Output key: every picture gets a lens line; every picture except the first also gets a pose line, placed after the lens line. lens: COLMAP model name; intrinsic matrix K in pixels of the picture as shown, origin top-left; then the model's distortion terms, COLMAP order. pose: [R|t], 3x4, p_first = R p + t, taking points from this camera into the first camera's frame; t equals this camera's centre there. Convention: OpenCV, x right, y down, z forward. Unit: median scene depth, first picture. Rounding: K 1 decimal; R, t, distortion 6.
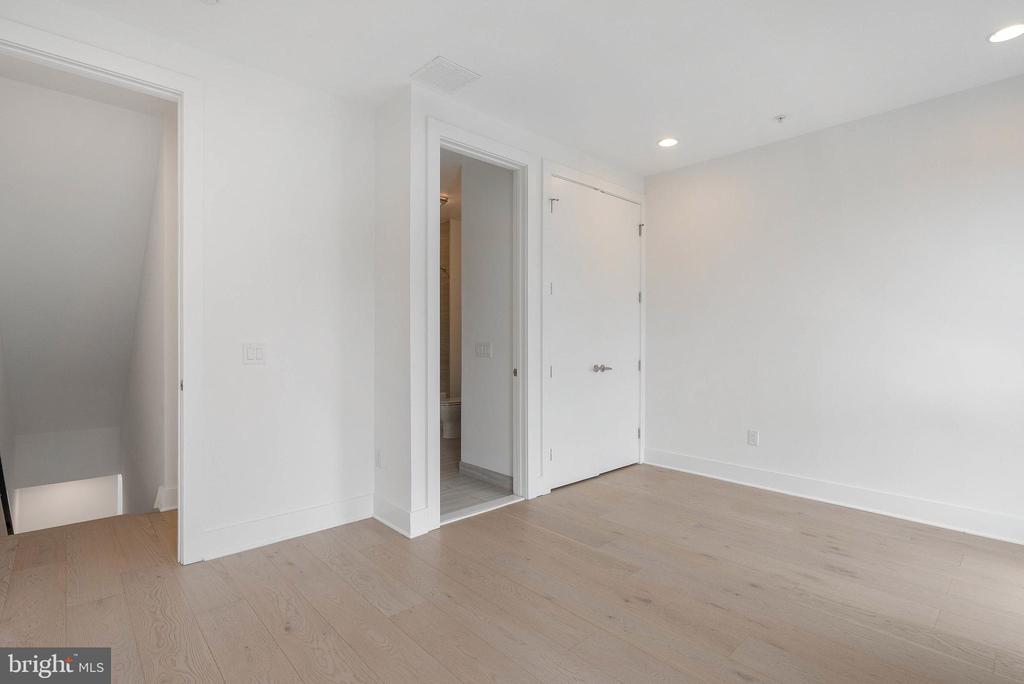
lens RADIAL K [[474.8, 0, 514.5], [0, 474.8, 342.5], [0, 0, 1]] dist [-0.011016, 0.003496]
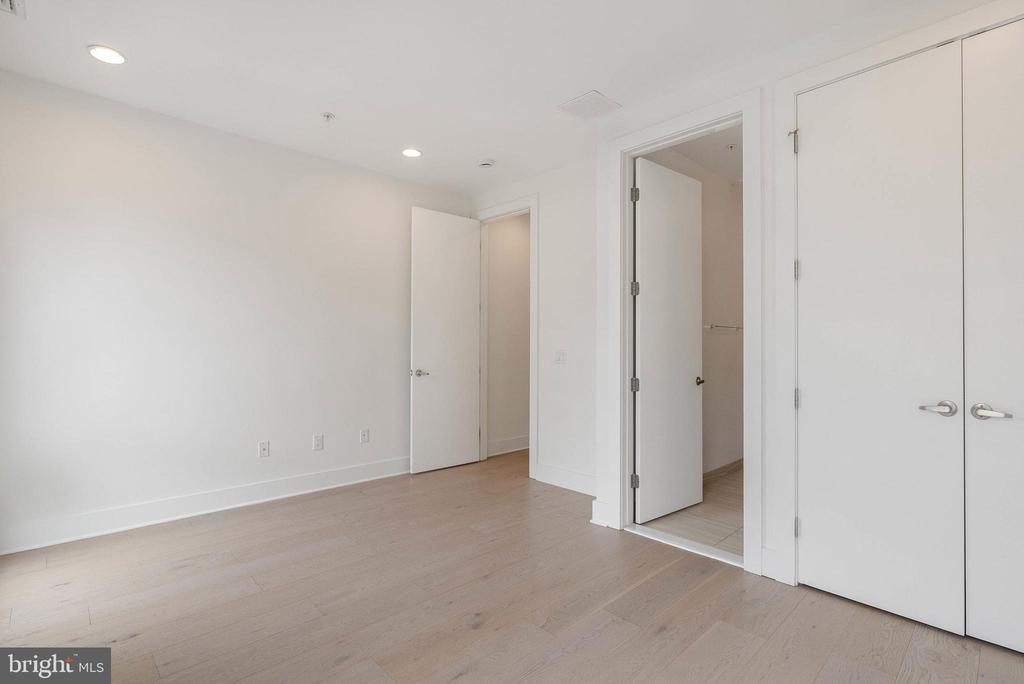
lens RADIAL K [[474.8, 0, 514.5], [0, 474.8, 342.5], [0, 0, 1]] dist [-0.011016, 0.003496]
pose [[0.025822, -0.008679, -0.999629, 0.954559], [-0.002690, 0.999958, -0.008751, -0.009688], [0.999663, 0.002915, 0.025797, 0.814502]]
